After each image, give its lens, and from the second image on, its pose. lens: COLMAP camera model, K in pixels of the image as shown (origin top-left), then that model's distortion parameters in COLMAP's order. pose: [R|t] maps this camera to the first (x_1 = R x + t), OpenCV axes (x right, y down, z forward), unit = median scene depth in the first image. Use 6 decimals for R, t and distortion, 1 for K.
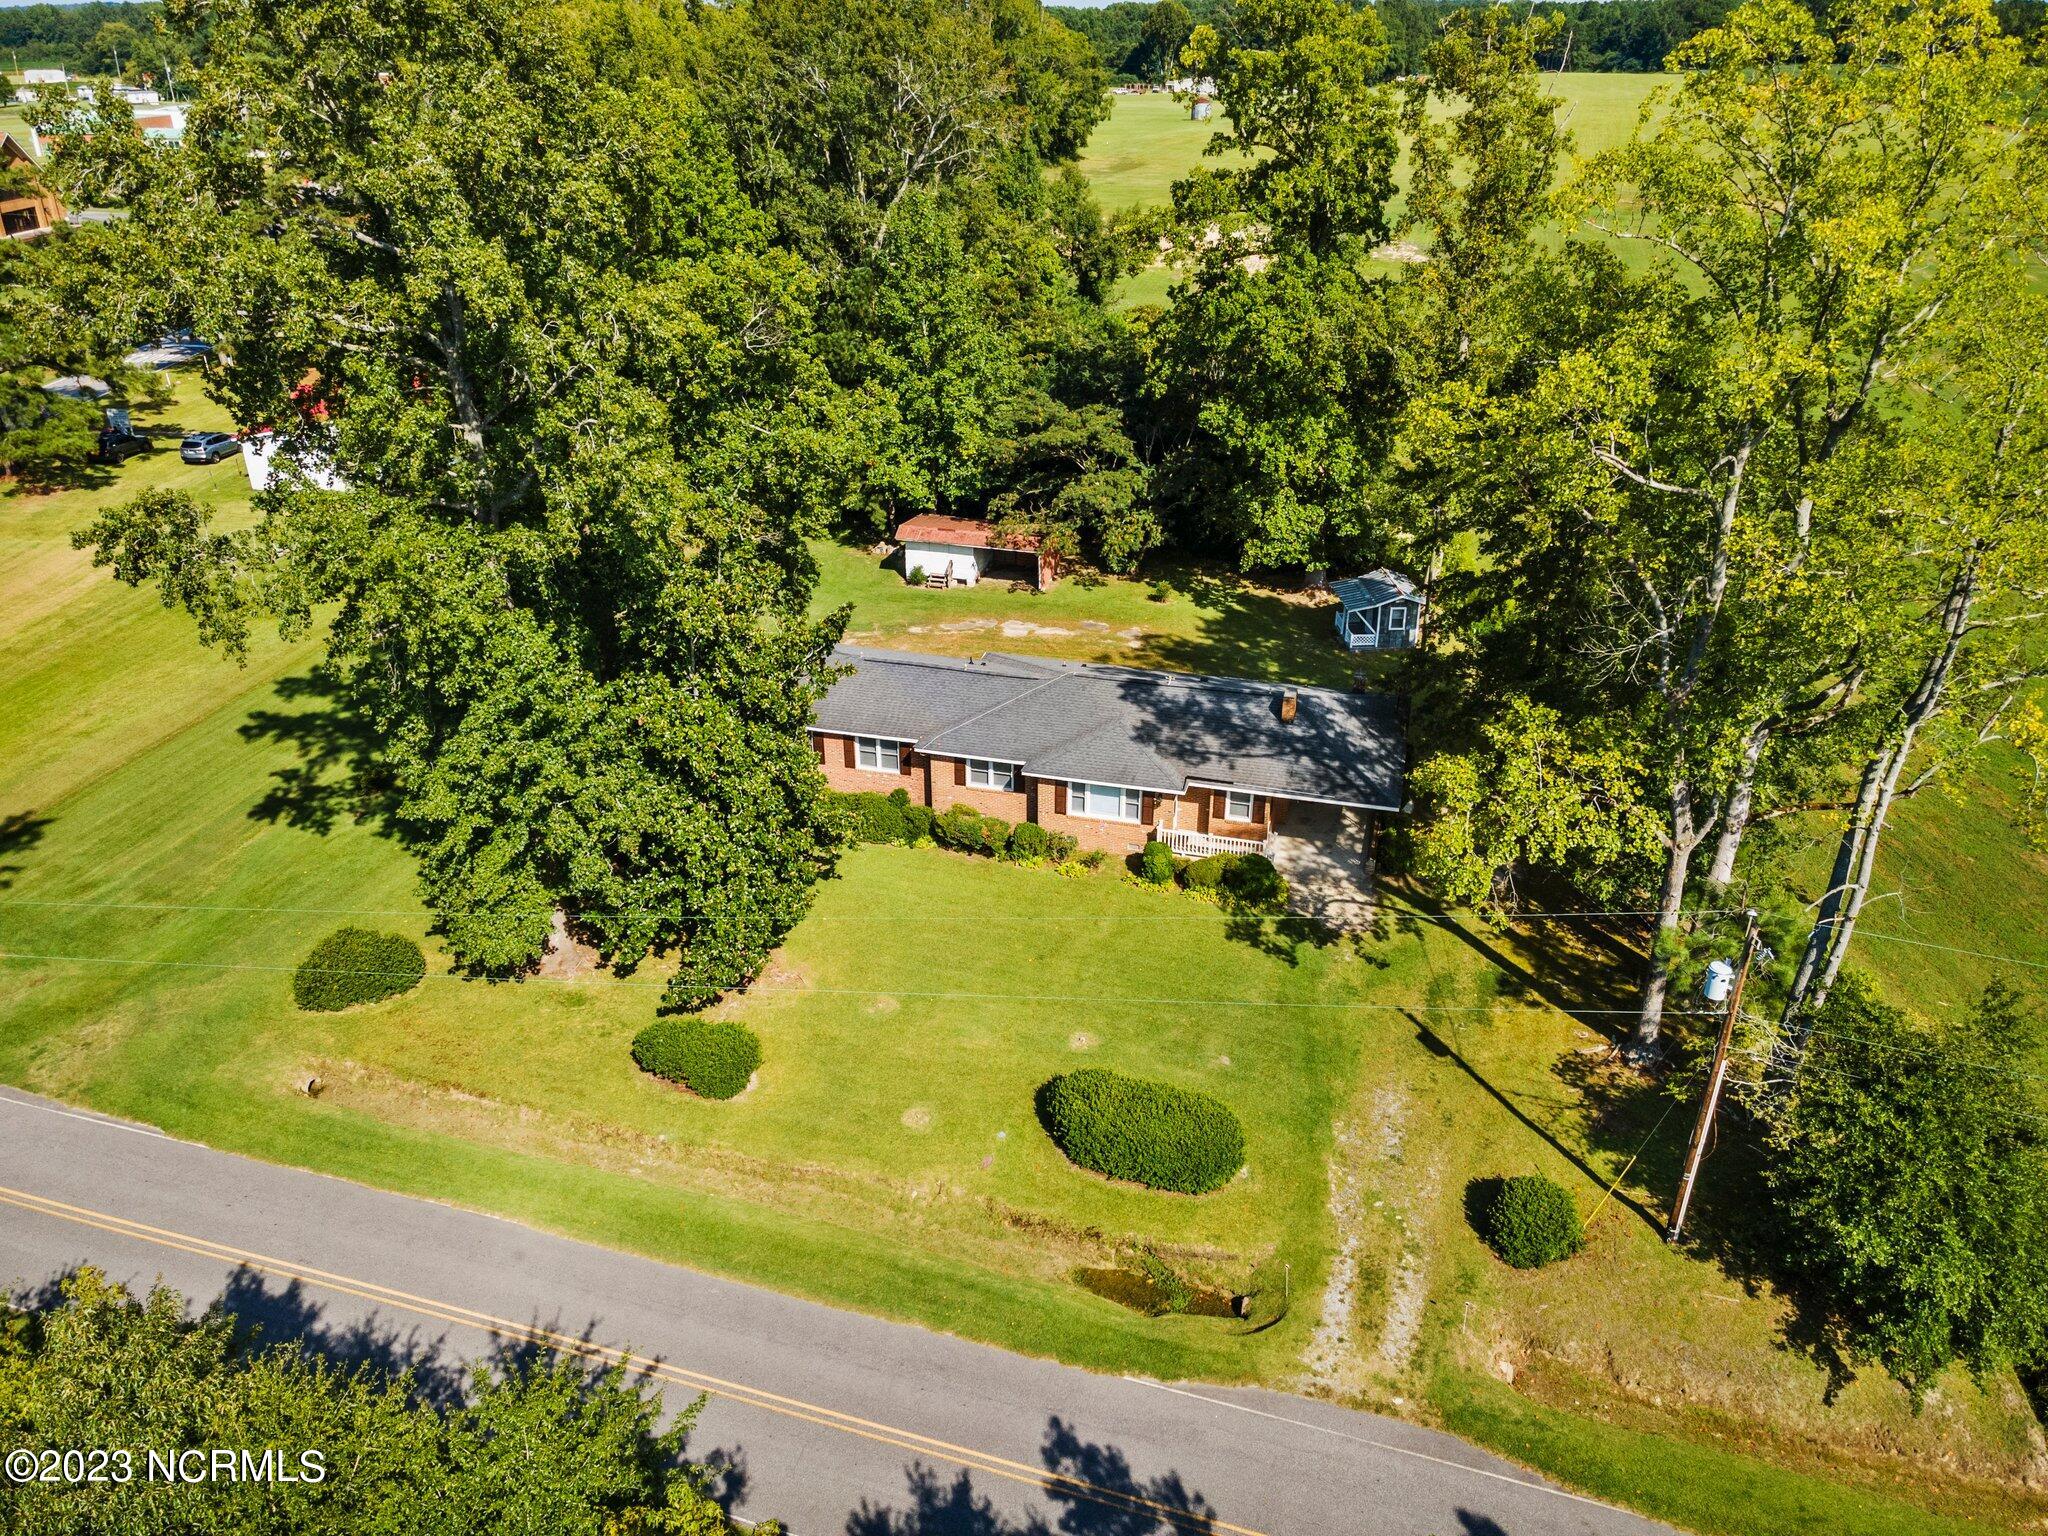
lens RADIAL K [[1521.8, 0, 1023.3], [0, 1521.8, 763.5], [0, 0, 1]] dist [0.048369, -0.004288]
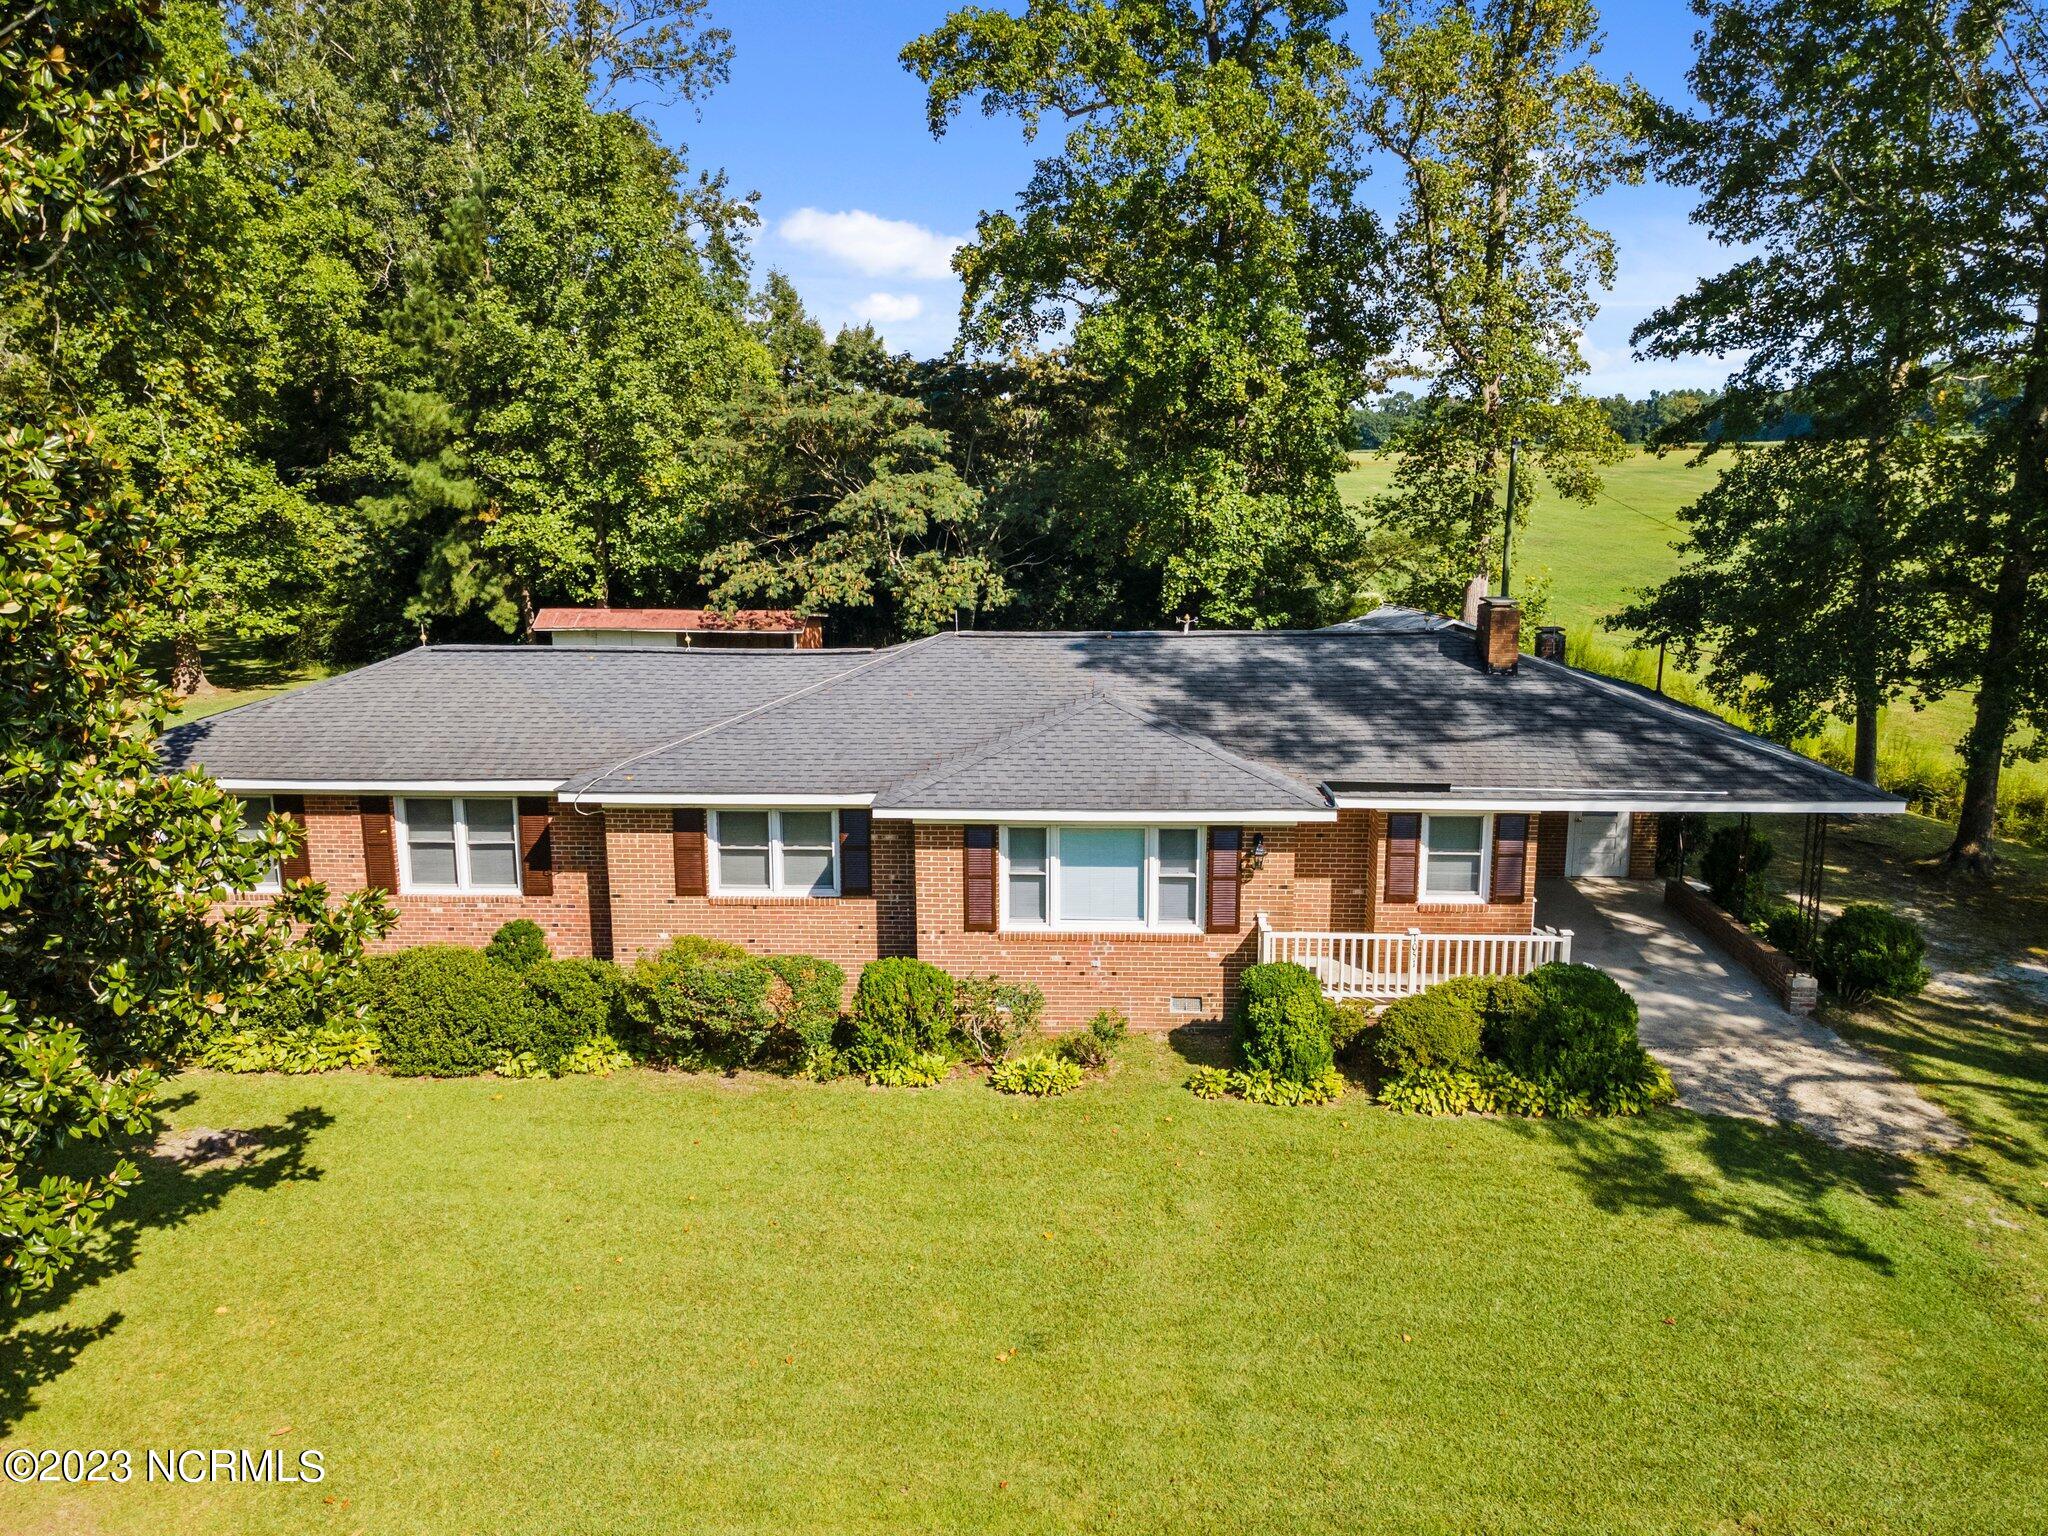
lens RADIAL K [[1521.8, 0, 1013.7], [0, 1521.8, 756.3], [0, 0, 1]] dist [0.048369, -0.004288]
pose [[0.978119, -0.049384, 0.202101, -0.039172], [0.101536, 0.961185, -0.256543, 0.087395], [-0.181587, 0.271450, 0.945167, 0.646477]]
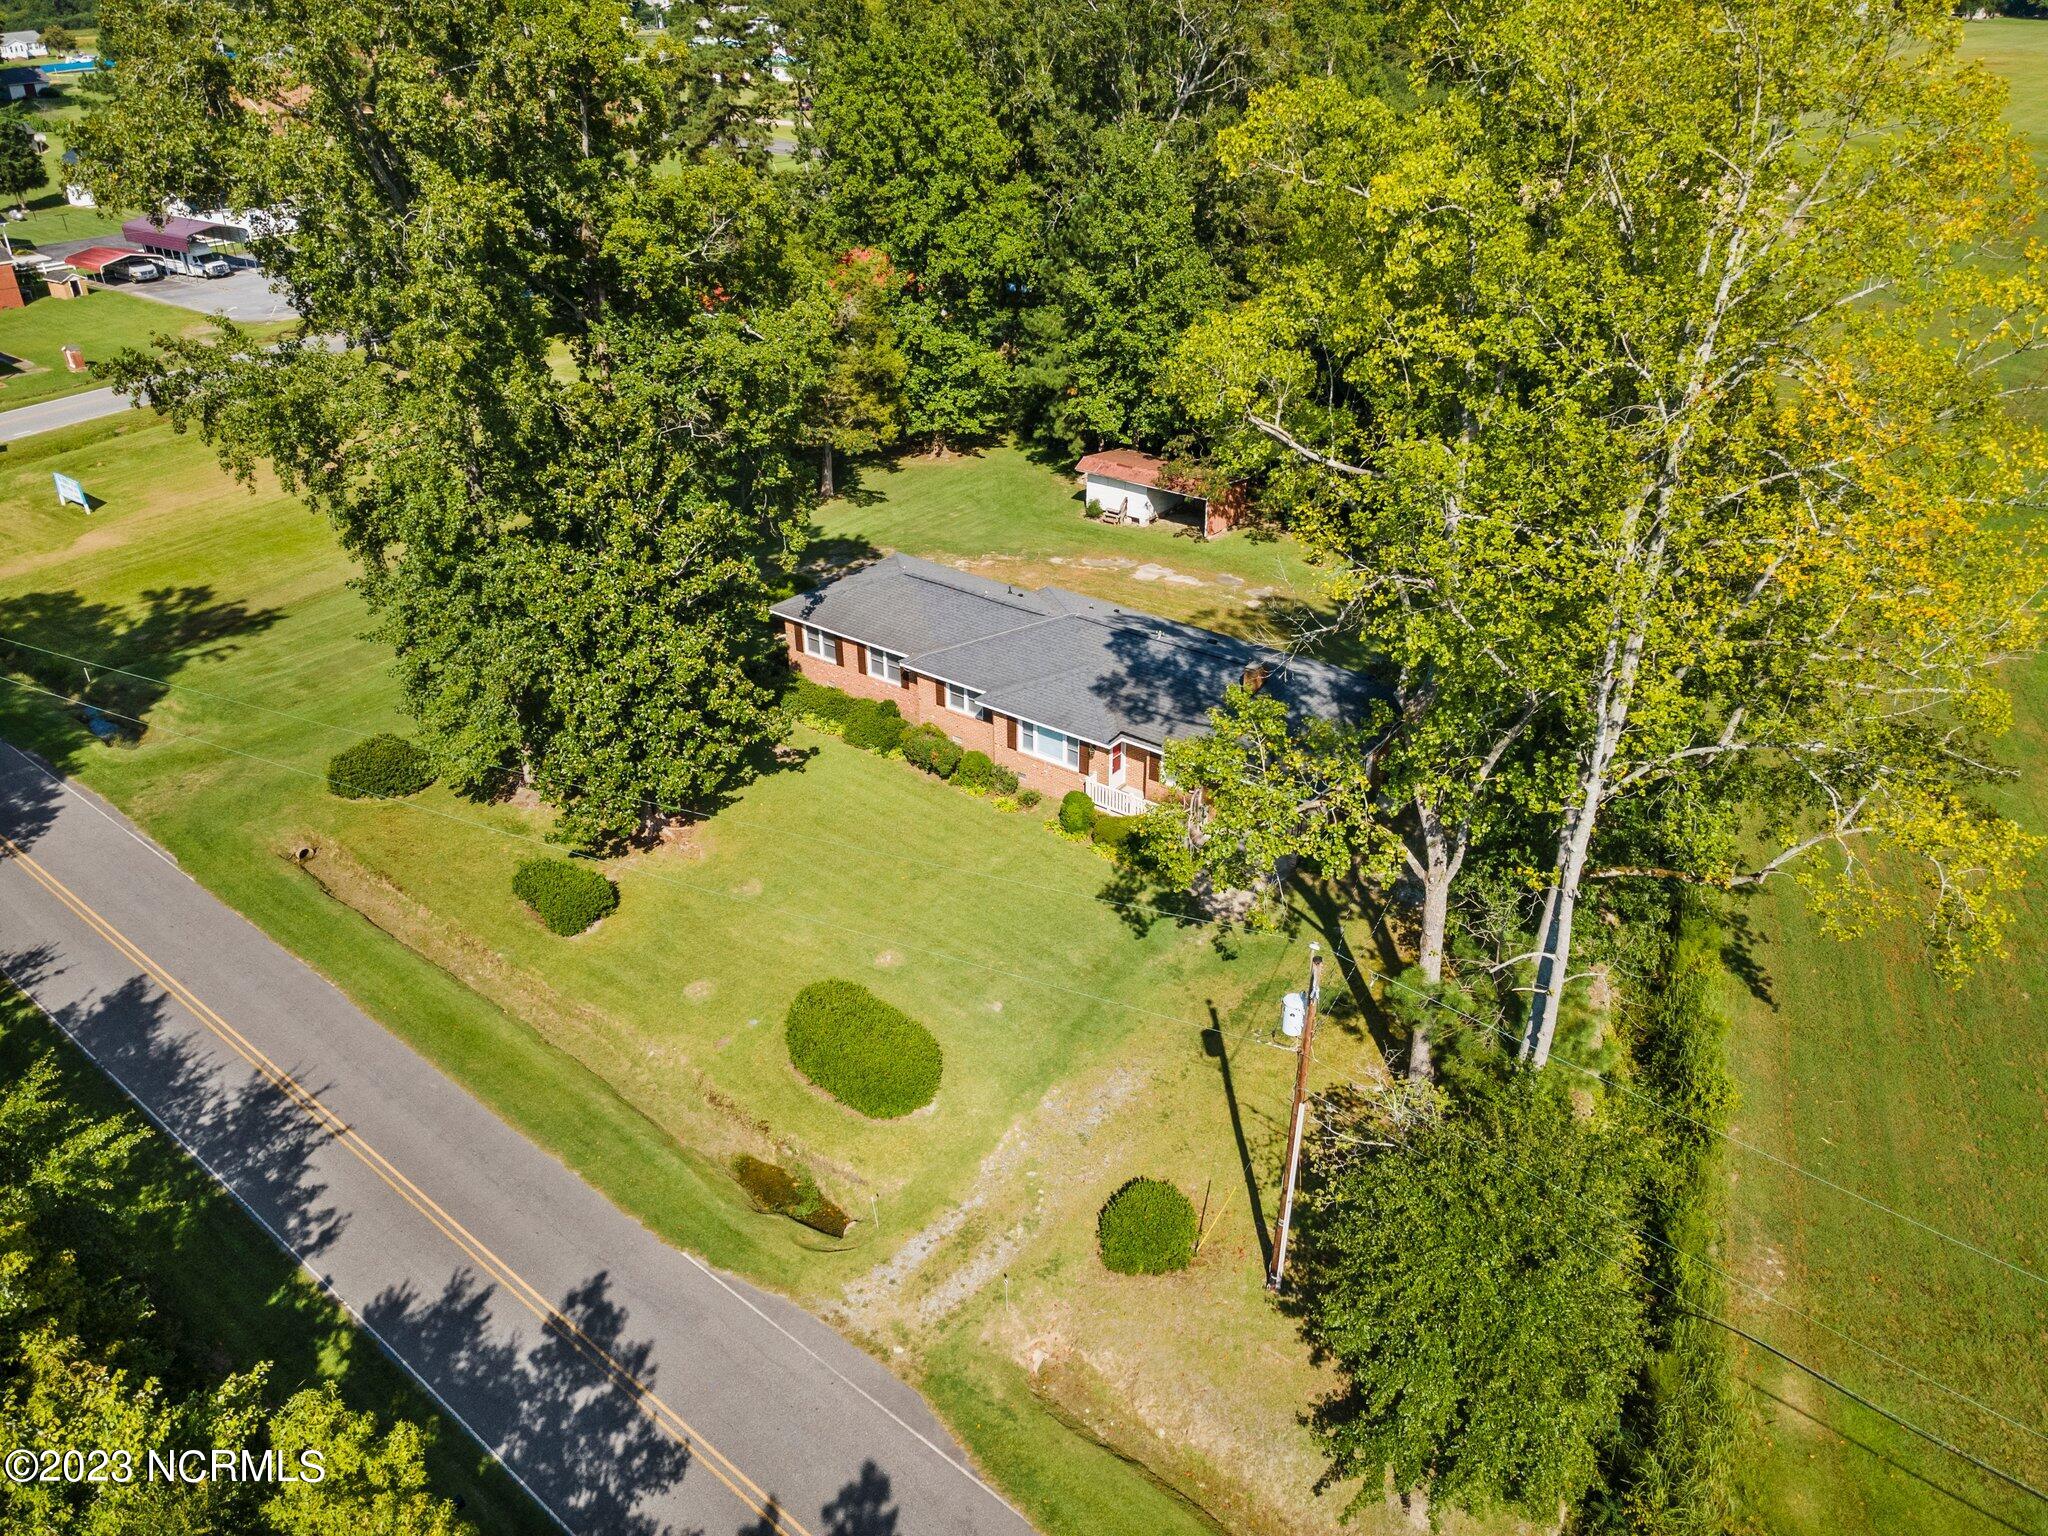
lens RADIAL K [[1521.8, 0, 1027.0], [0, 1521.8, 762.9], [0, 0, 1]] dist [0.048369, -0.004288]
pose [[0.925419, 0.176107, -0.335538, 0.373850], [-0.163460, 0.984352, 0.065811, -0.025576], [0.341877, -0.006056, 0.939725, 0.060327]]
